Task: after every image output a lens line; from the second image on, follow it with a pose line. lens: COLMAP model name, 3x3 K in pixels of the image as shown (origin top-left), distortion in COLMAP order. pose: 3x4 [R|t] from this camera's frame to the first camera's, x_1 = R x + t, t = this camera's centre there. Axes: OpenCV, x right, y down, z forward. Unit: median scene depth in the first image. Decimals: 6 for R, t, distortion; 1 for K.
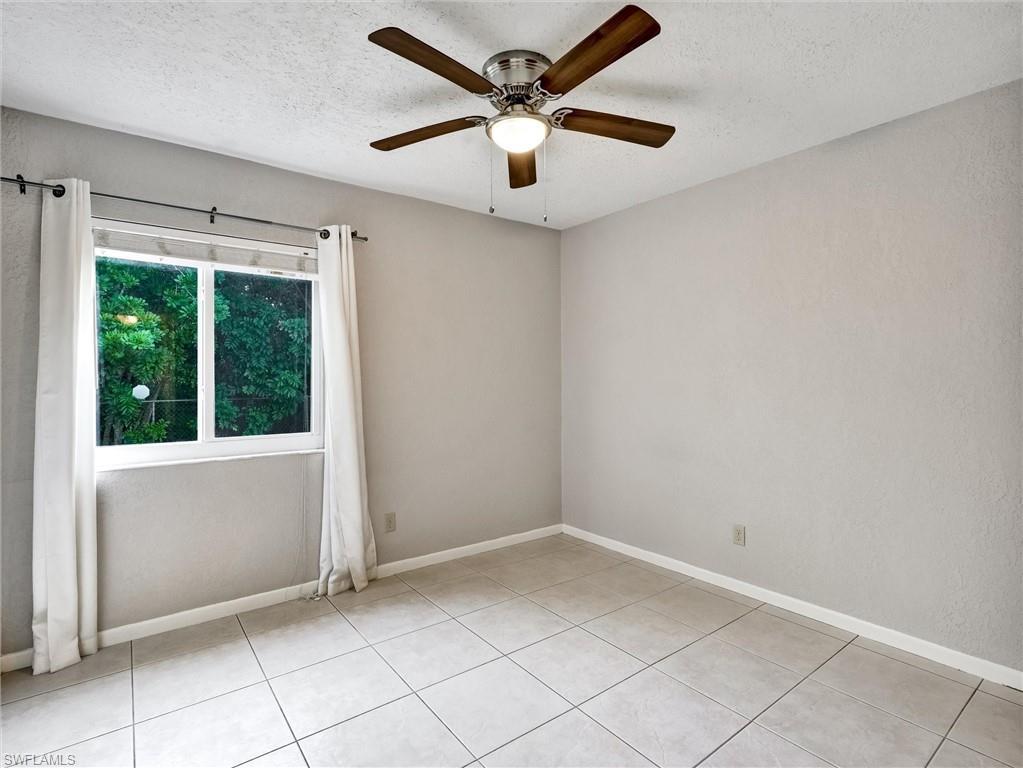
lens RADIAL K [[508.4, 0, 510.4], [0, 508.4, 379.1], [0, 0, 1]] dist [-0.003363, 0.009853]
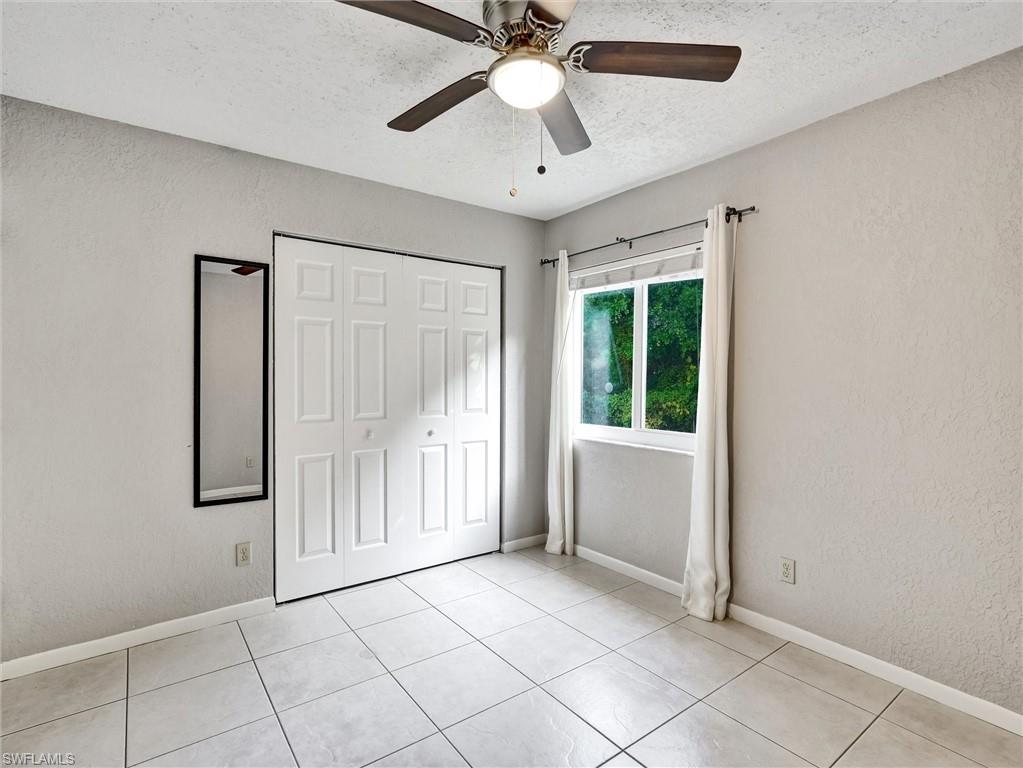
lens RADIAL K [[518.1, 0, 511.5], [0, 518.1, 384.0], [0, 0, 1]] dist [-0.010557, 0.000292]
pose [[-0.000769, 0.020069, -0.999798, 0.662613], [-0.007987, 0.999767, 0.020075, -0.008855], [0.999968, 0.008001, -0.000608, 0.741501]]
